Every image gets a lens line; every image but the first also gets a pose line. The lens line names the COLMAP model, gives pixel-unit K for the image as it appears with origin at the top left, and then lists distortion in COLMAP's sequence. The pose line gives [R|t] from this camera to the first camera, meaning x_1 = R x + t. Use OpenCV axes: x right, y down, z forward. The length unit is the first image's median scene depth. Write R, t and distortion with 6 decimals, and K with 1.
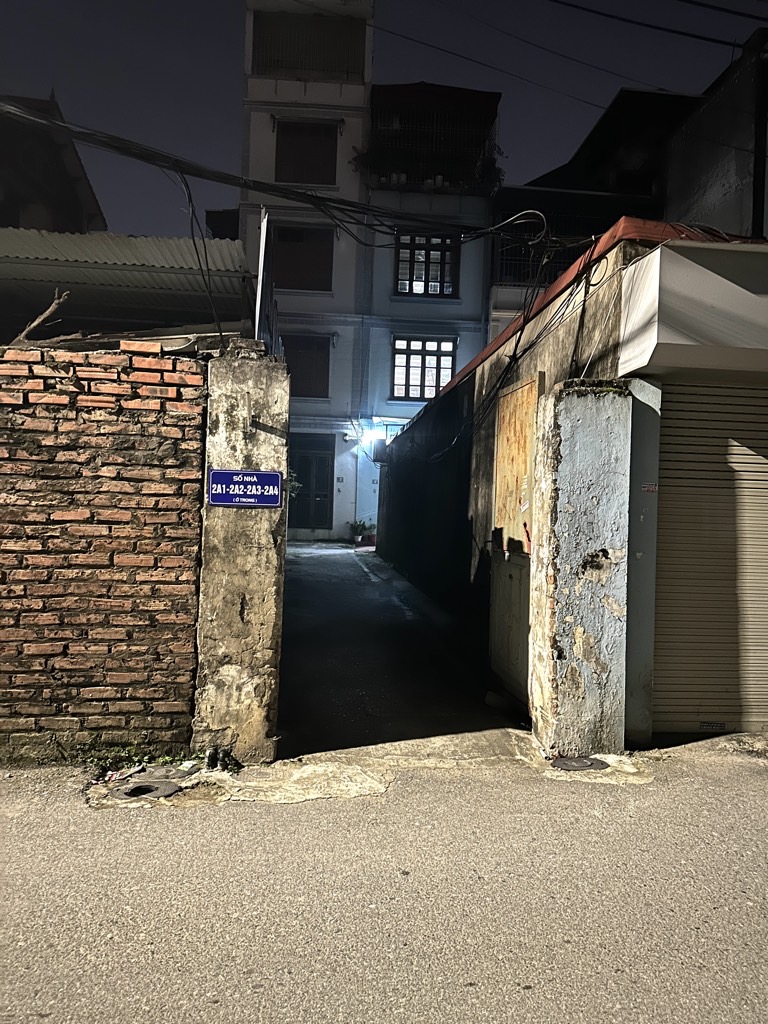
lens RADIAL K [[717.8, 0, 379.0], [0, 717.8, 506.8], [0, 0, 1]] dist [0.079507, -0.078829]
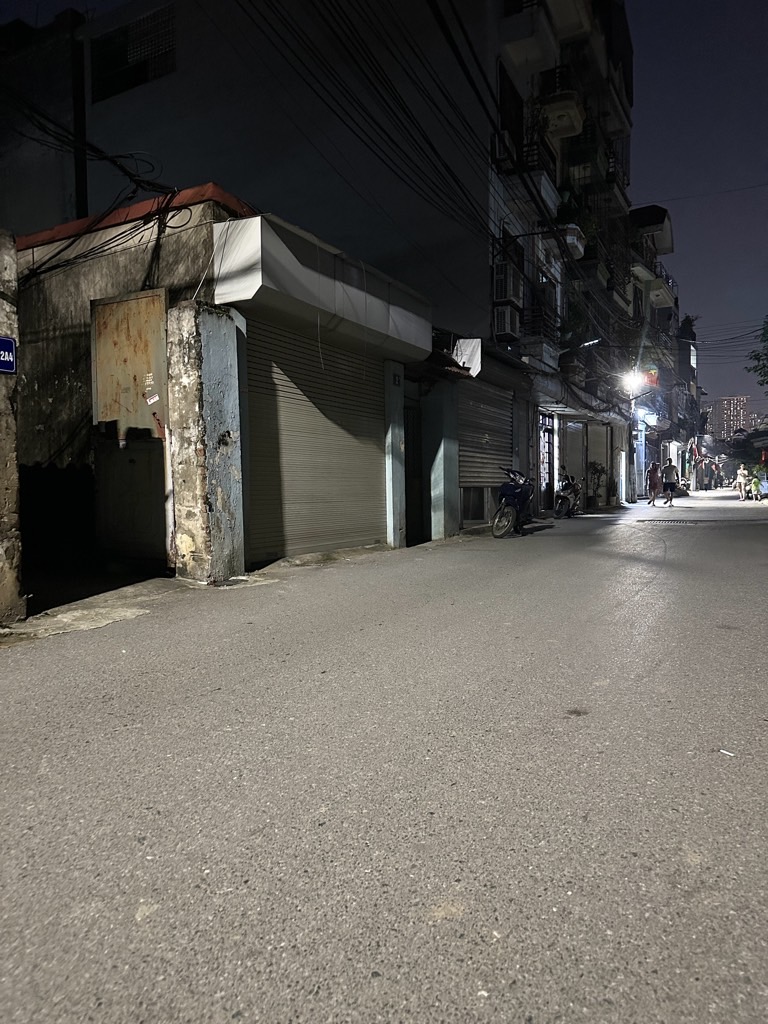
lens RADIAL K [[717.8, 0, 379.0], [0, 717.8, 506.8], [0, 0, 1]] dist [0.079507, -0.078829]
pose [[0.570686, -0.059939, 0.818978, -0.655011], [0.024015, 0.998124, 0.056316, 0.132947], [-0.820817, -0.012471, 0.571055, -0.015219]]
